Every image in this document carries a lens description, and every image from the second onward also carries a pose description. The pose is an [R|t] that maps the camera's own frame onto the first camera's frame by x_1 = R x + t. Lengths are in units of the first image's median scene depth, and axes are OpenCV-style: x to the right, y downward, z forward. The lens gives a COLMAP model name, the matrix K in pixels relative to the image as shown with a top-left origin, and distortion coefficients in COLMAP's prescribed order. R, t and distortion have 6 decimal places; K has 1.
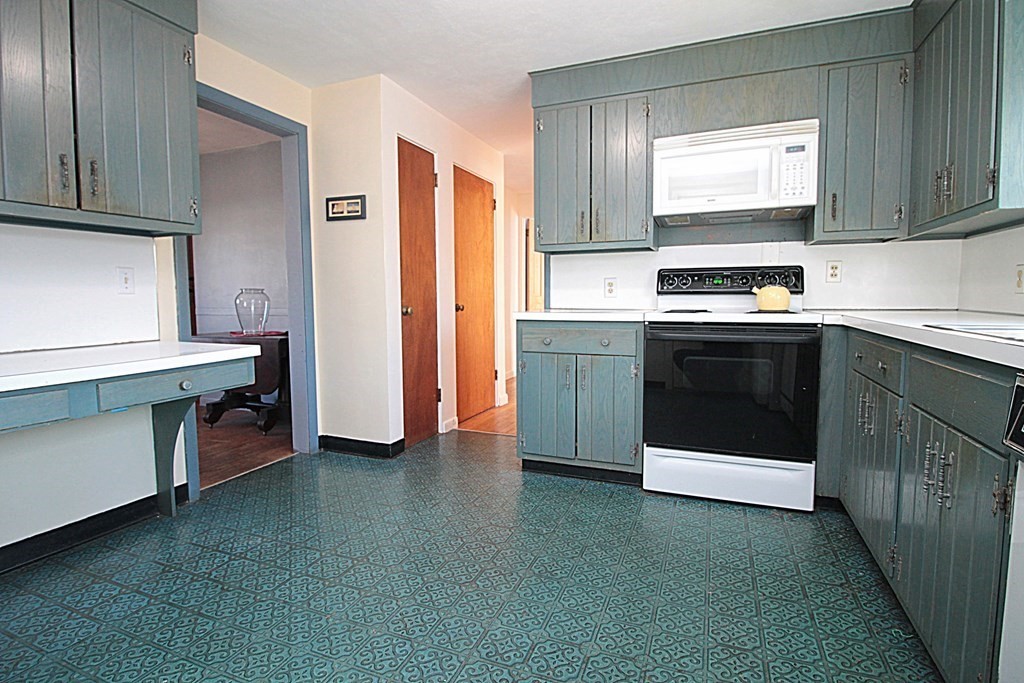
lens RADIAL K [[497.4, 0, 513.2], [0, 497.4, 332.4], [0, 0, 1]] dist [0.001547, -0.015876]
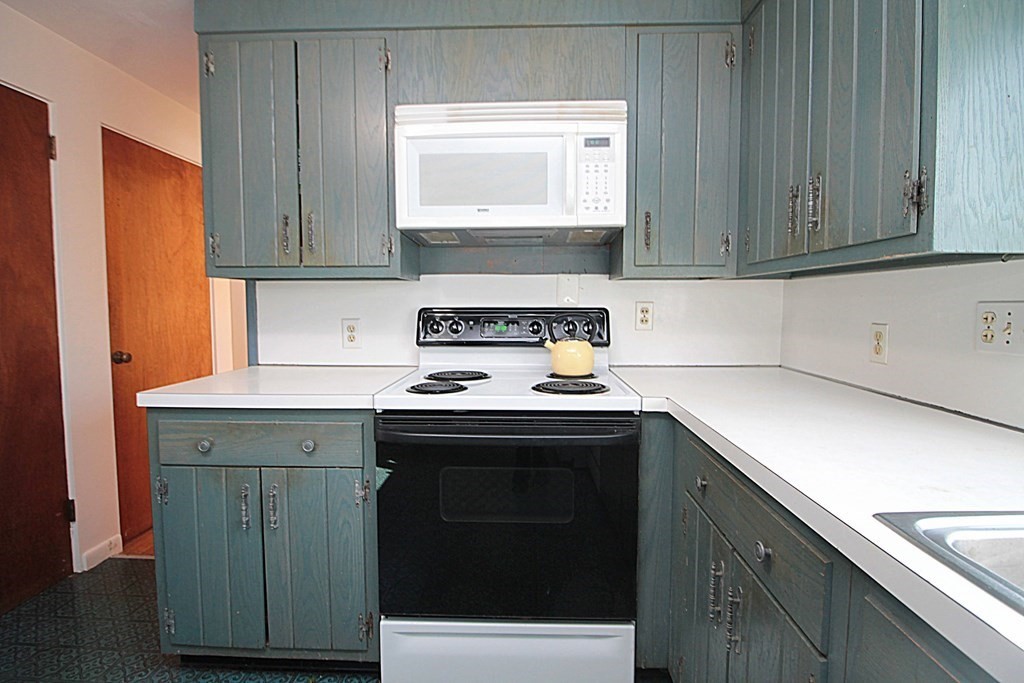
lens RADIAL K [[497.4, 0, 513.2], [0, 497.4, 332.4], [0, 0, 1]] dist [0.001547, -0.015876]
pose [[0.936807, -0.014239, 0.349557, 0.201298], [0.020198, 0.999706, -0.013407, -0.094575], [-0.349263, 0.019620, 0.936819, 0.373281]]
